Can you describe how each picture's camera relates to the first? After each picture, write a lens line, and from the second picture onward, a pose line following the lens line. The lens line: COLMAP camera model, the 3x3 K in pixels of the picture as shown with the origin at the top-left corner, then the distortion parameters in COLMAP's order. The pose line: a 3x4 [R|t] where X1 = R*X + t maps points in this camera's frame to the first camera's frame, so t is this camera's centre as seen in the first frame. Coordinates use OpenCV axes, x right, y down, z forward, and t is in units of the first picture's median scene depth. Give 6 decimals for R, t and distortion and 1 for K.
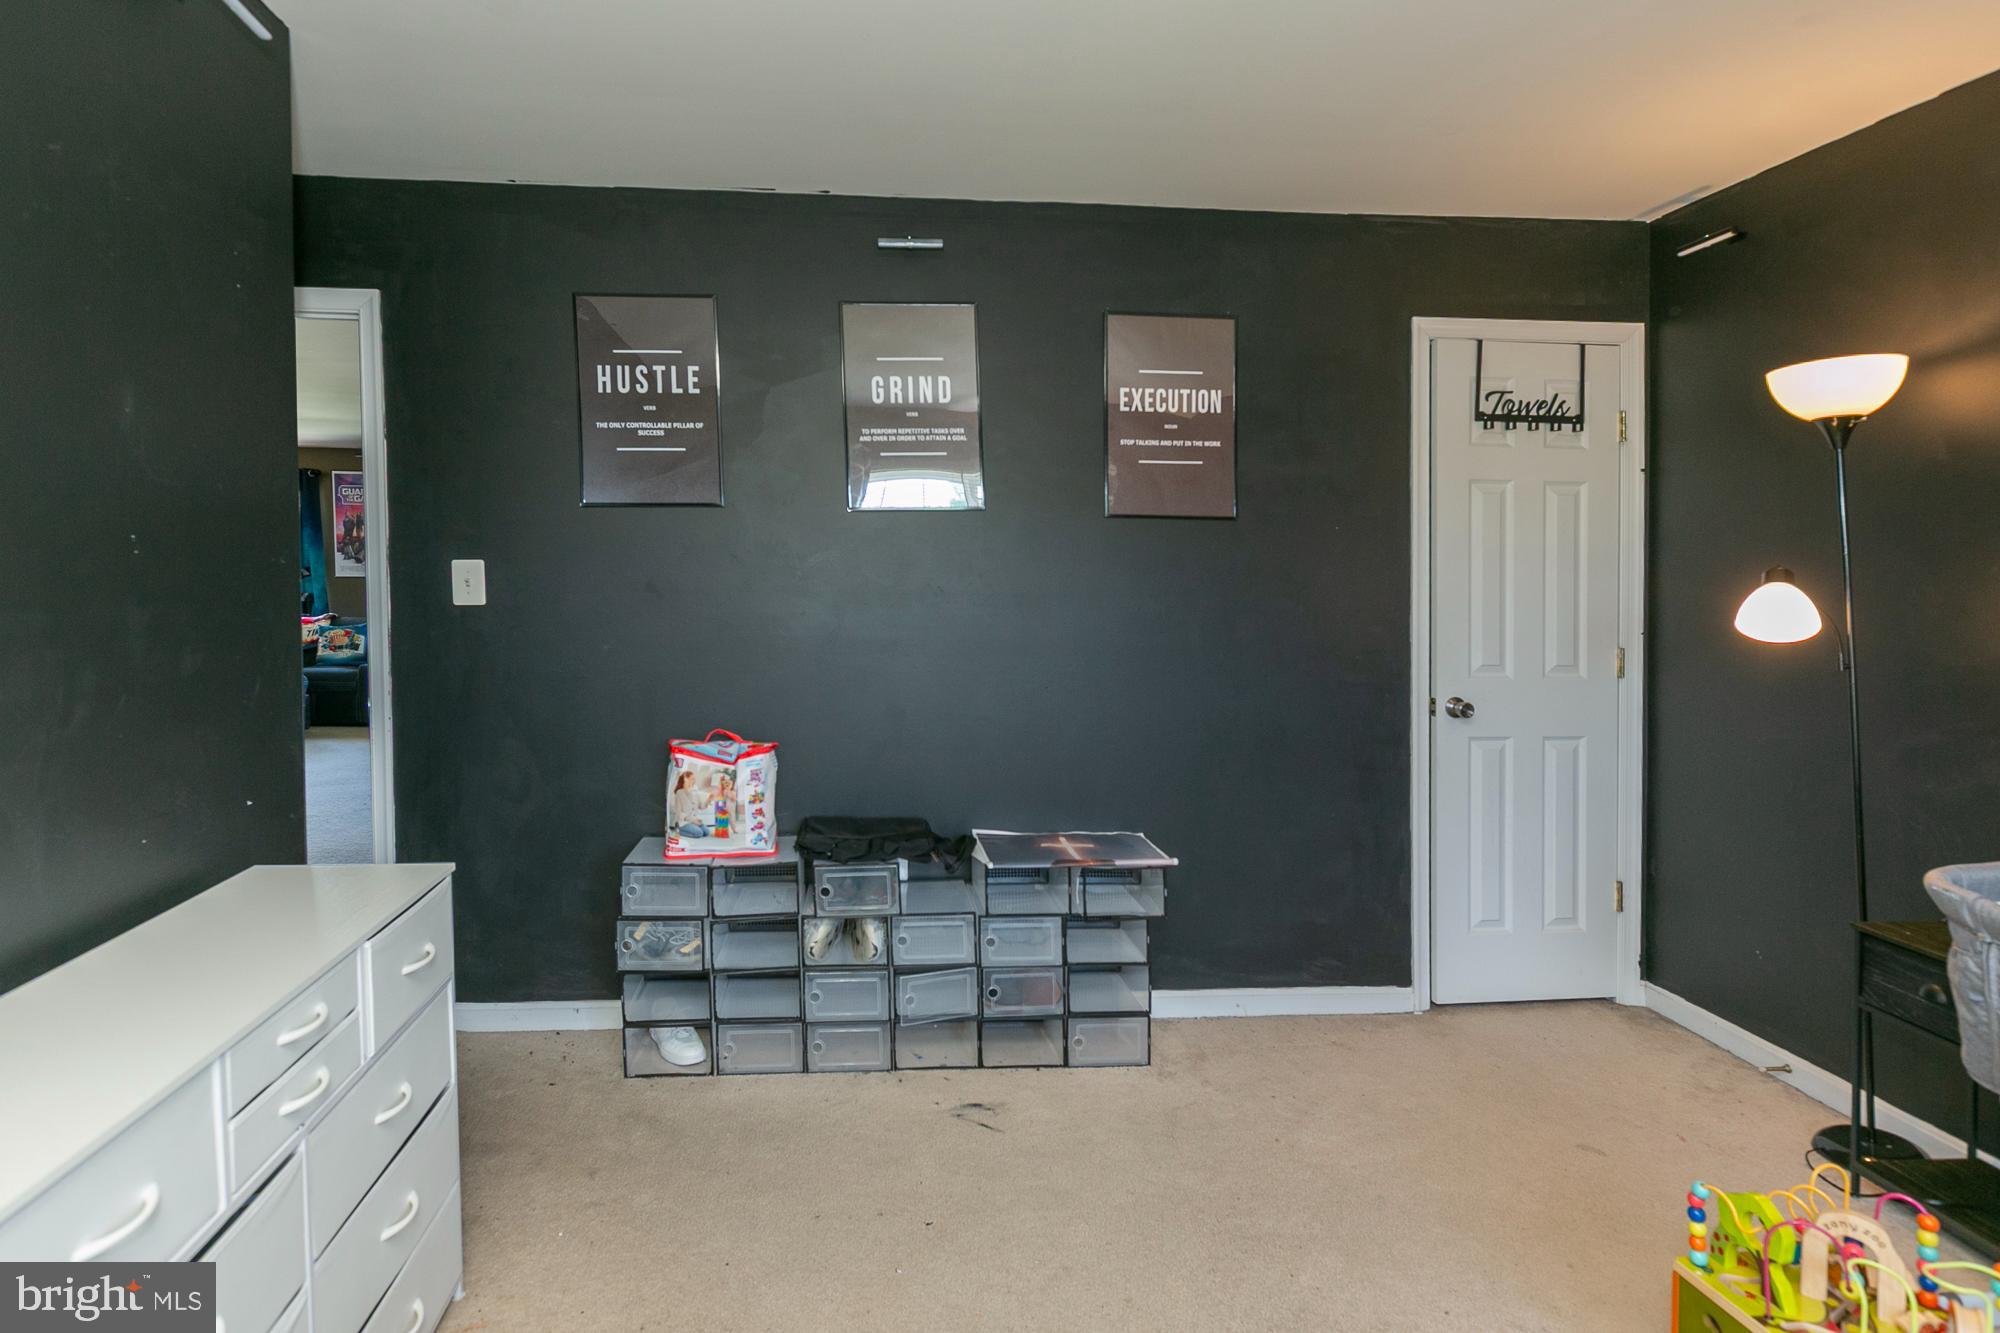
lens RADIAL K [[1094.7, 0, 999.7], [0, 1094.7, 604.9], [0, 0, 1]] dist [0.002045, 0.000059]
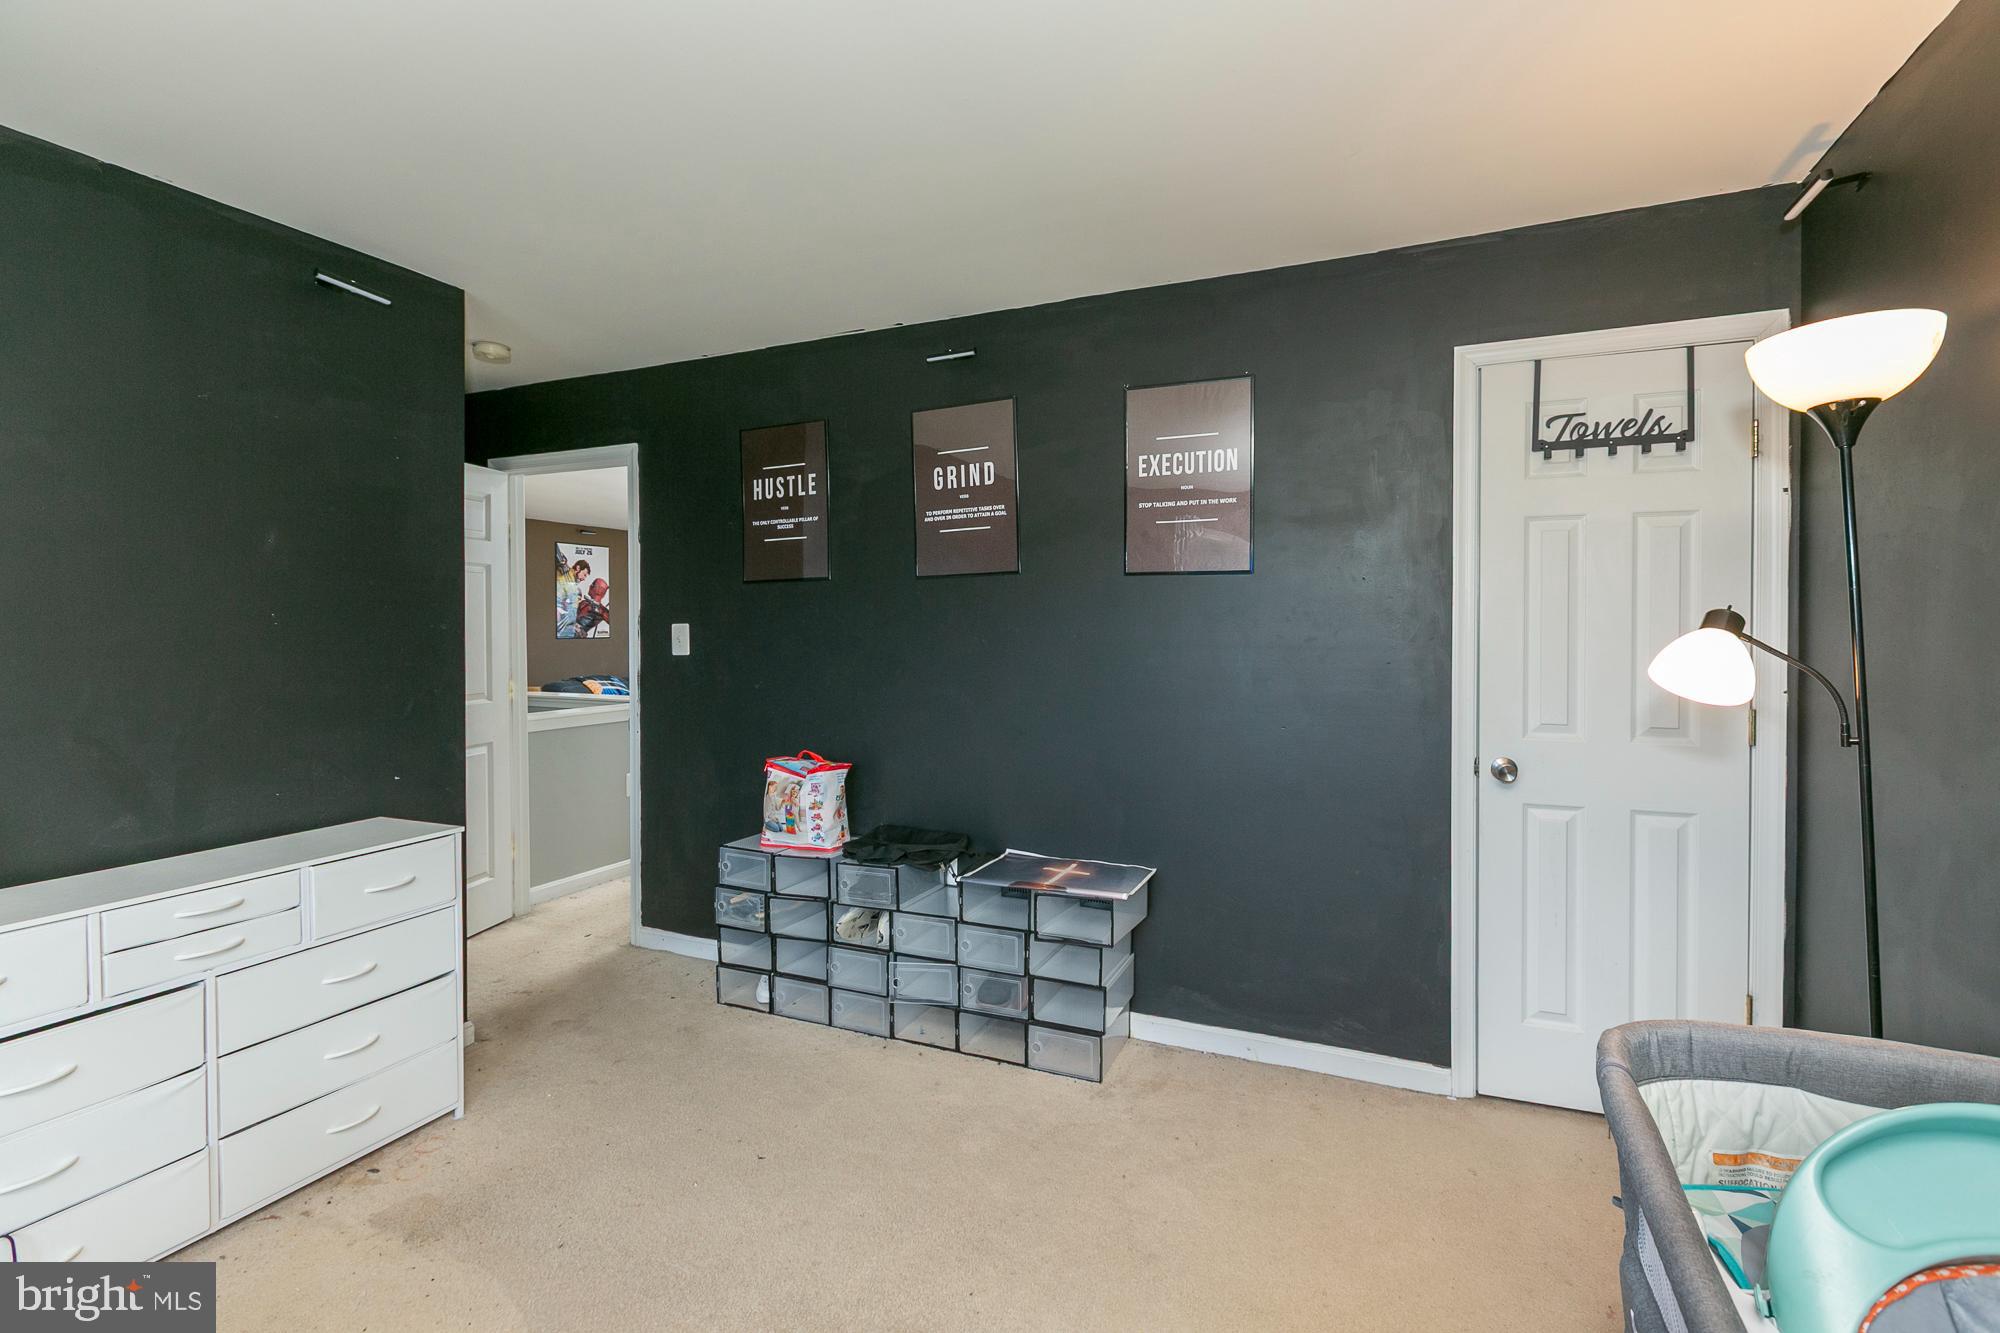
lens RADIAL K [[911.5, 0, 1003.1], [0, 911.5, 644.7], [0, 0, 1]] dist [0.000463, 0.000008]
pose [[0.878260, -0.004287, -0.478164, 0.424156], [-0.000990, 0.999941, -0.010783, -0.000889], [0.478182, 0.009944, 0.878204, 0.142334]]
